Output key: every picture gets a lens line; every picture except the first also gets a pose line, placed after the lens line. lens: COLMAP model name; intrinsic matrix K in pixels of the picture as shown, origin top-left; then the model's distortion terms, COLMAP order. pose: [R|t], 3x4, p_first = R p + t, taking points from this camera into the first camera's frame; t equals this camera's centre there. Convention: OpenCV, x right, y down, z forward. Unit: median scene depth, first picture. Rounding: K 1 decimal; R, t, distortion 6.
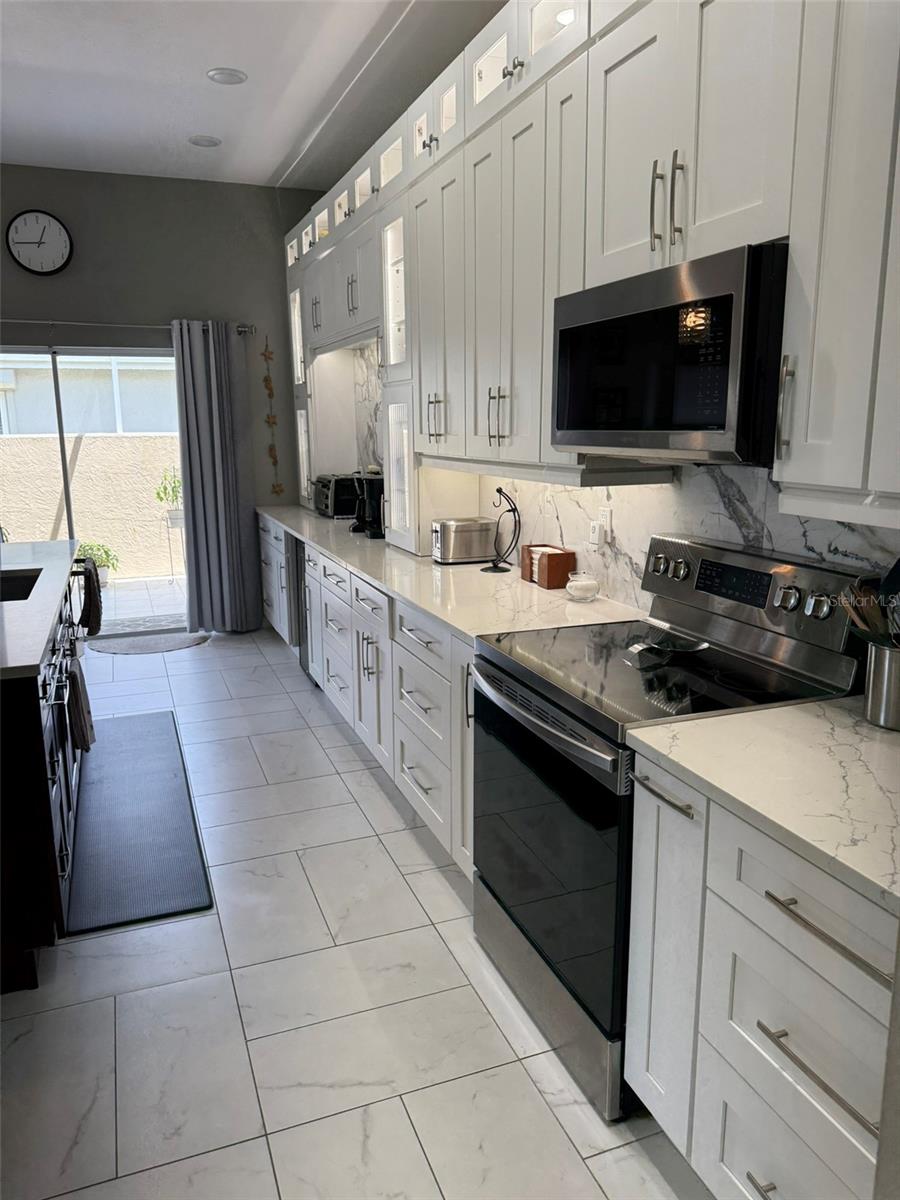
lens RADIAL K [[852.1, 0, 448.2], [0, 852.1, 593.1], [0, 0, 1]] dist [0.163998, -0.320506]
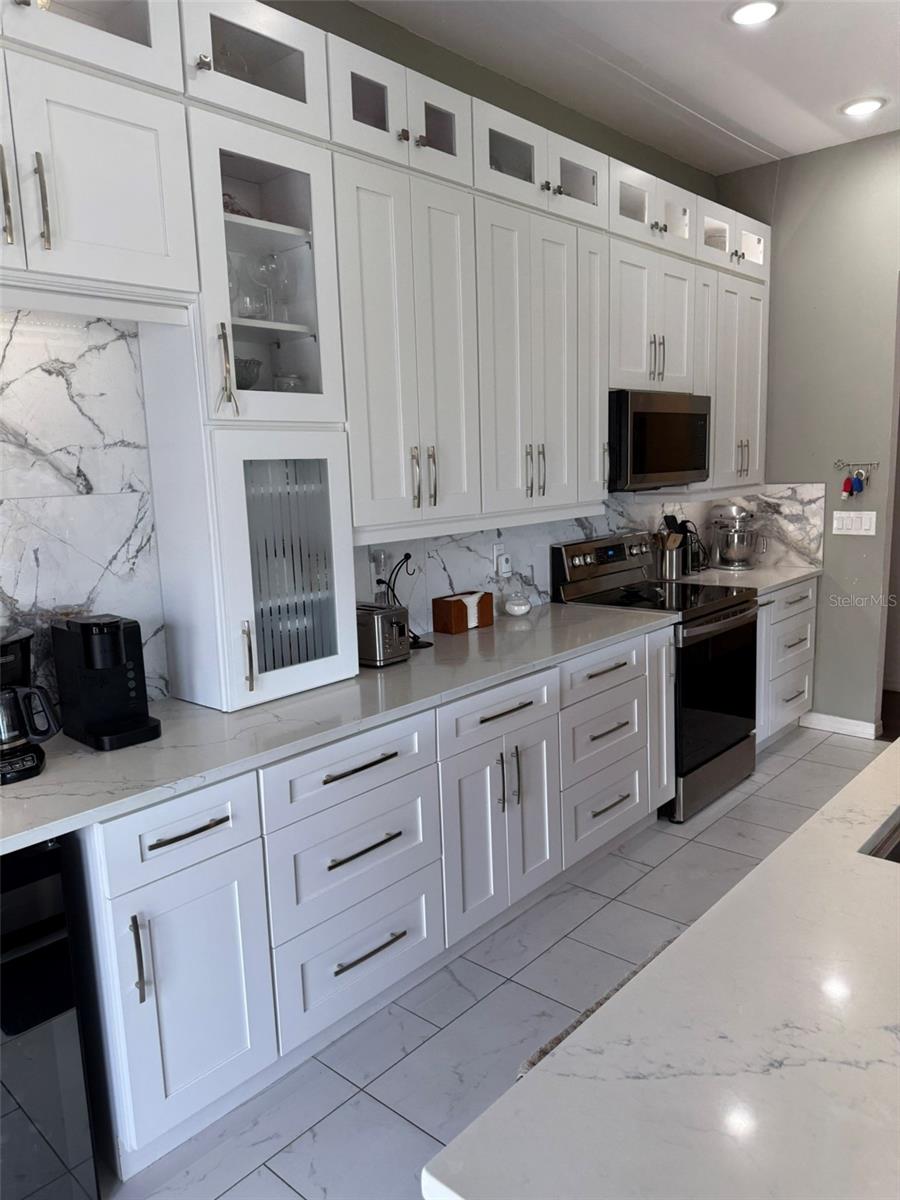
lens RADIAL K [[852.1, 0, 448.2], [0, 852.1, 593.1], [0, 0, 1]] dist [0.163998, -0.320506]
pose [[-0.450843, -0.114406, 0.885241, -1.149769], [0.211590, 0.949787, 0.230507, -0.428213], [-0.867162, 0.291231, -0.403998, 2.036672]]
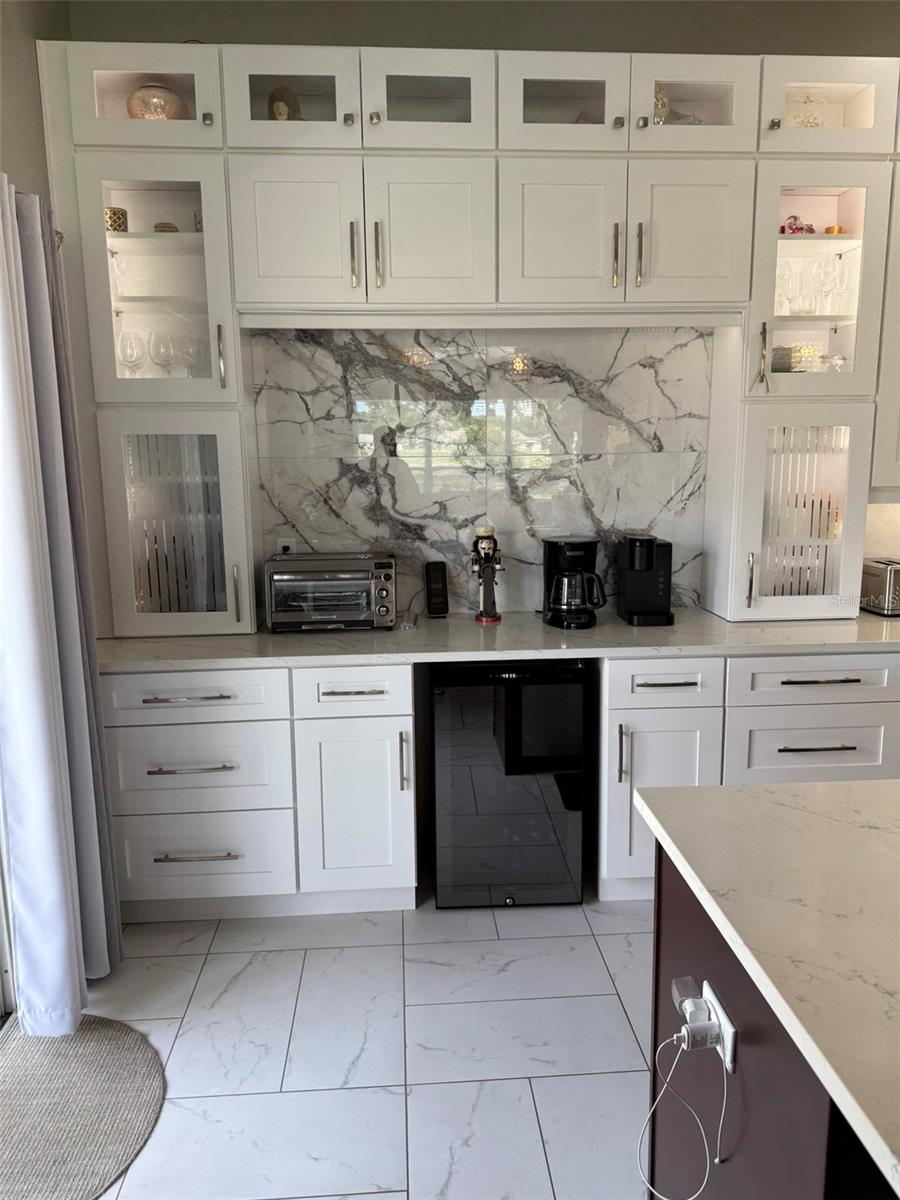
lens RADIAL K [[852.1, 0, 448.2], [0, 852.1, 593.1], [0, 0, 1]] dist [0.163998, -0.320506]
pose [[0.294721, -0.160478, 0.942012, -1.532652], [0.196980, 0.974829, 0.104440, -0.383200], [-0.935060, 0.154777, 0.318914, 1.865405]]
